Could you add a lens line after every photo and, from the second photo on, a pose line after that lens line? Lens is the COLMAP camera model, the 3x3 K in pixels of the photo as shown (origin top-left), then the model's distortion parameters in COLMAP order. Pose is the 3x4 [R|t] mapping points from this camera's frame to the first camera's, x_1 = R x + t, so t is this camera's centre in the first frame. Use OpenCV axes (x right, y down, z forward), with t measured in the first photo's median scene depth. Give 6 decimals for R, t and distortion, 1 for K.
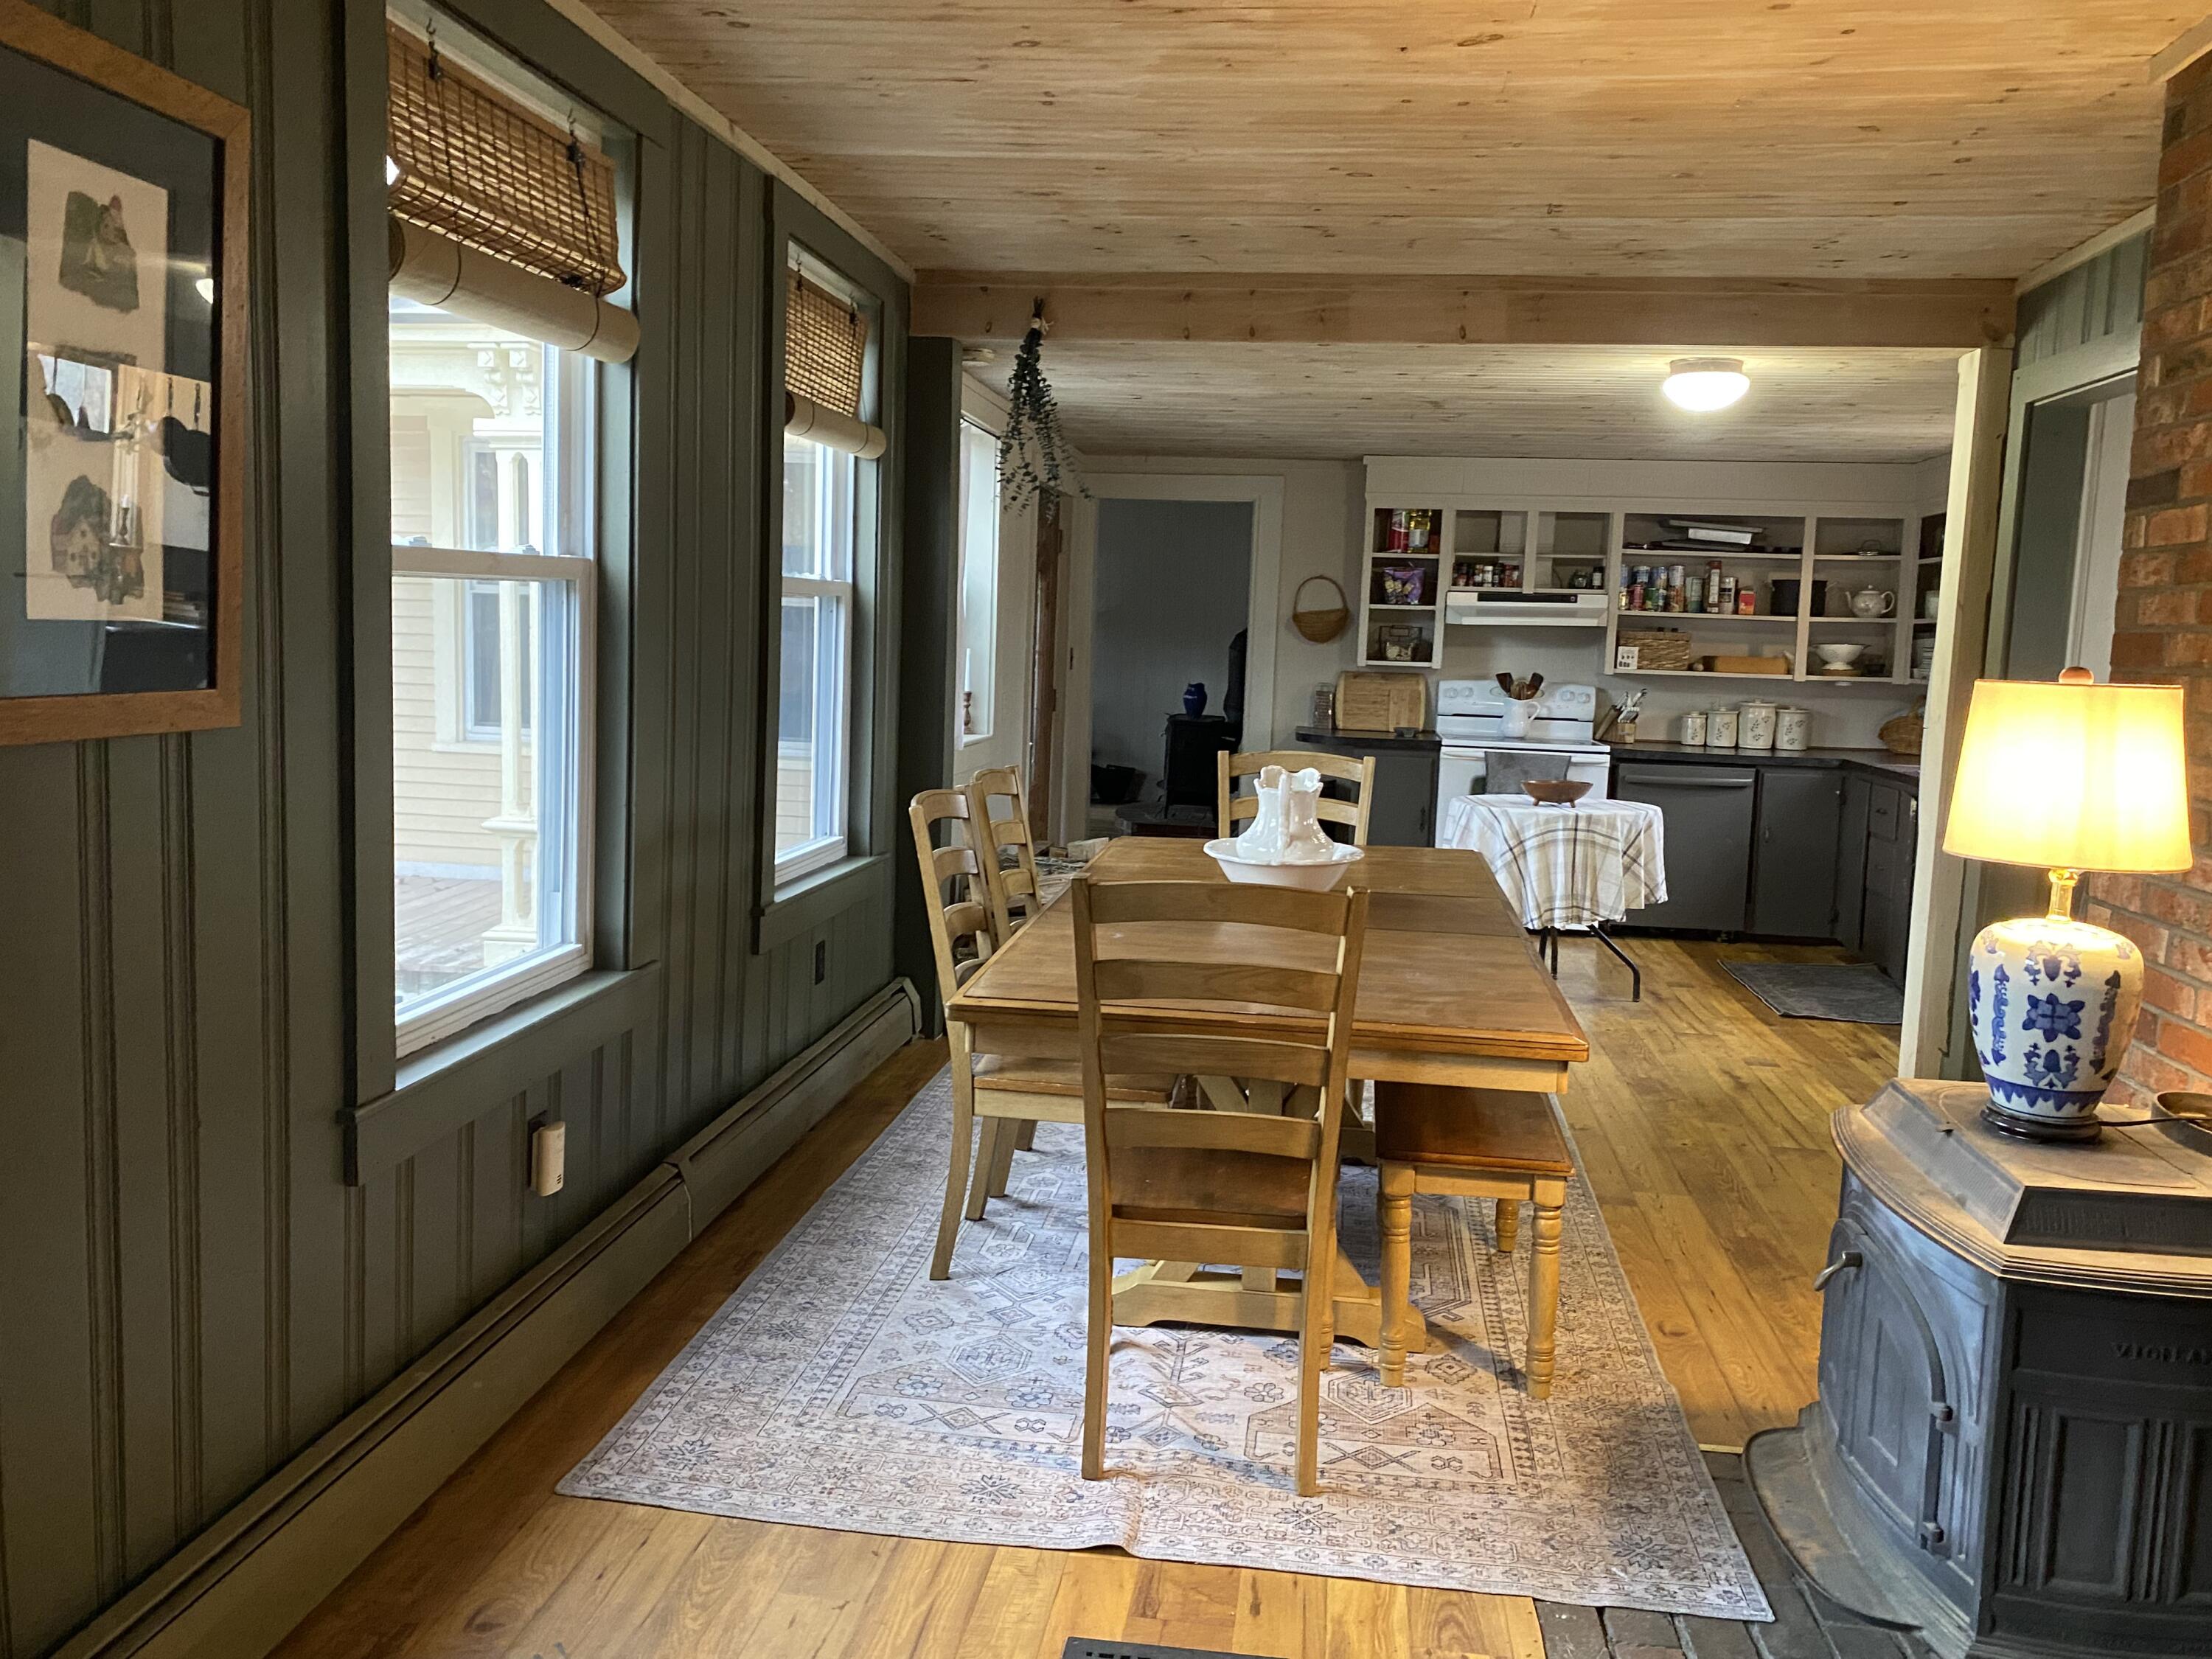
lens RADIAL K [[1692.0, 0, 1110.0], [0, 1692.0, 820.2], [0, 0, 1]] dist [0.041393, -0.033707]
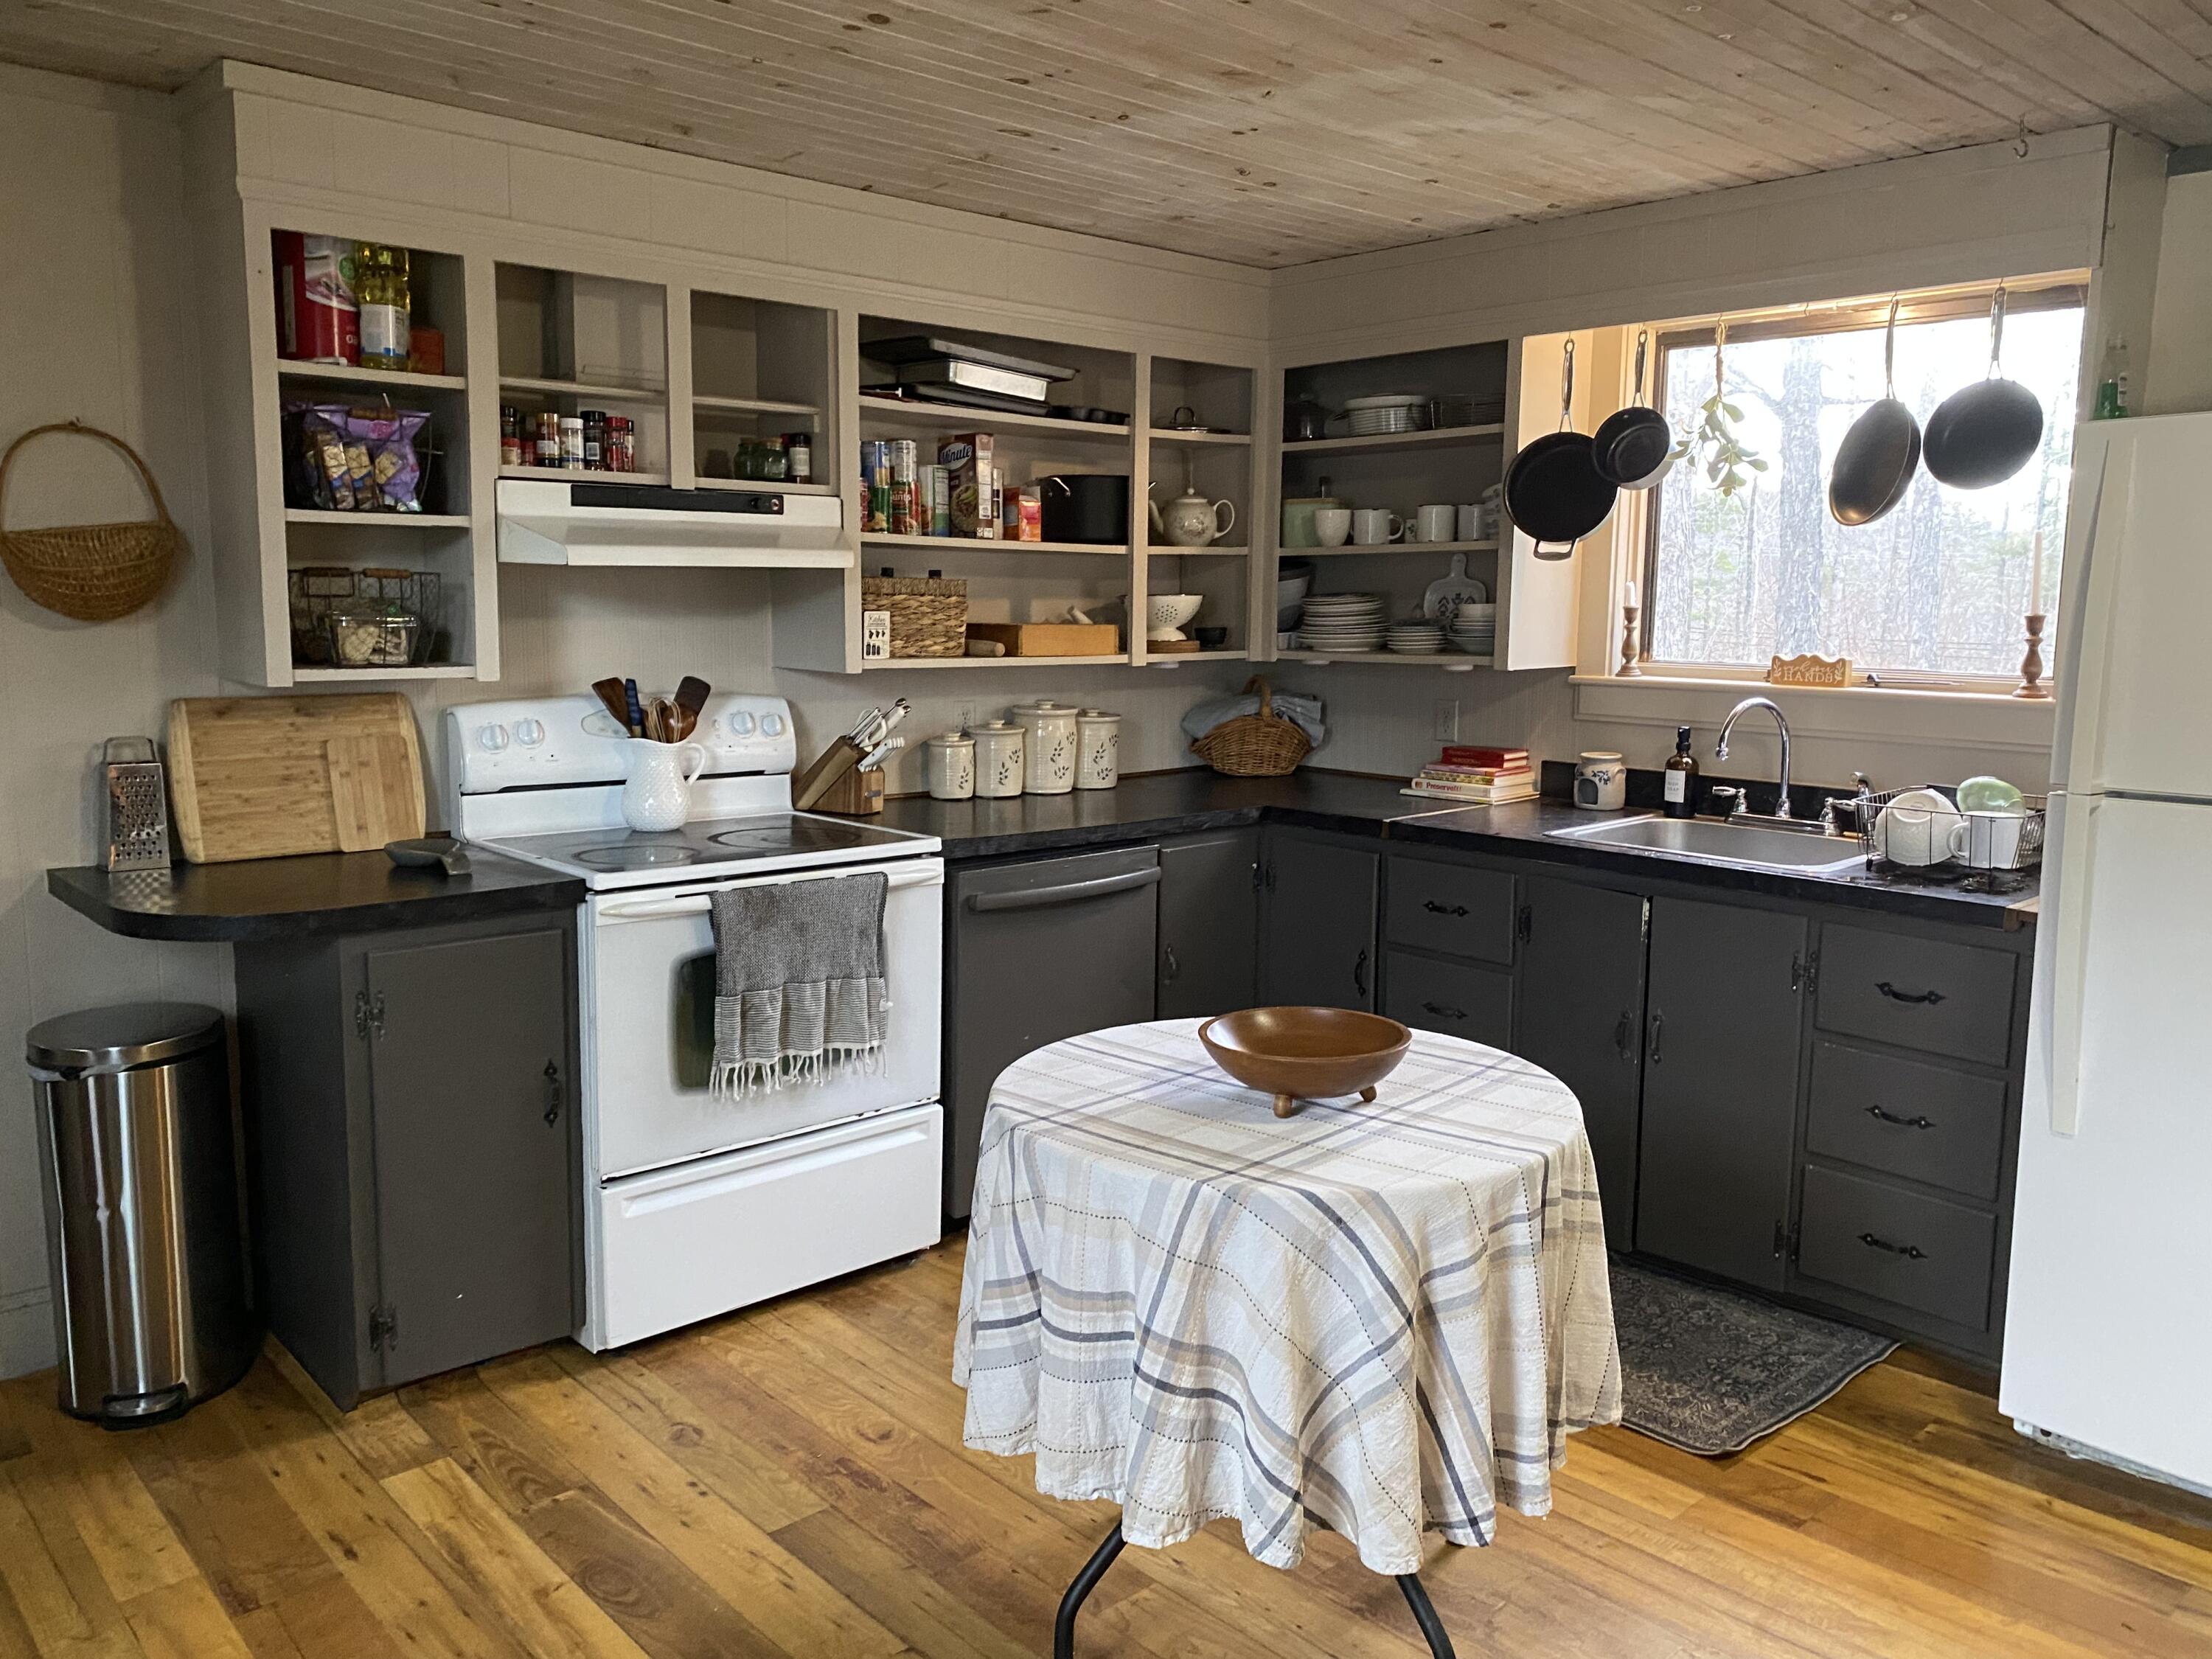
lens RADIAL K [[1692.0, 0, 1100.5], [0, 1692.0, 831.3], [0, 0, 1]] dist [0.041393, -0.033707]
pose [[0.629582, -0.133968, 0.765296, -0.018820], [0.096838, 0.990871, 0.093791, -0.078791], [-0.770875, 0.015060, 0.636808, 0.649745]]
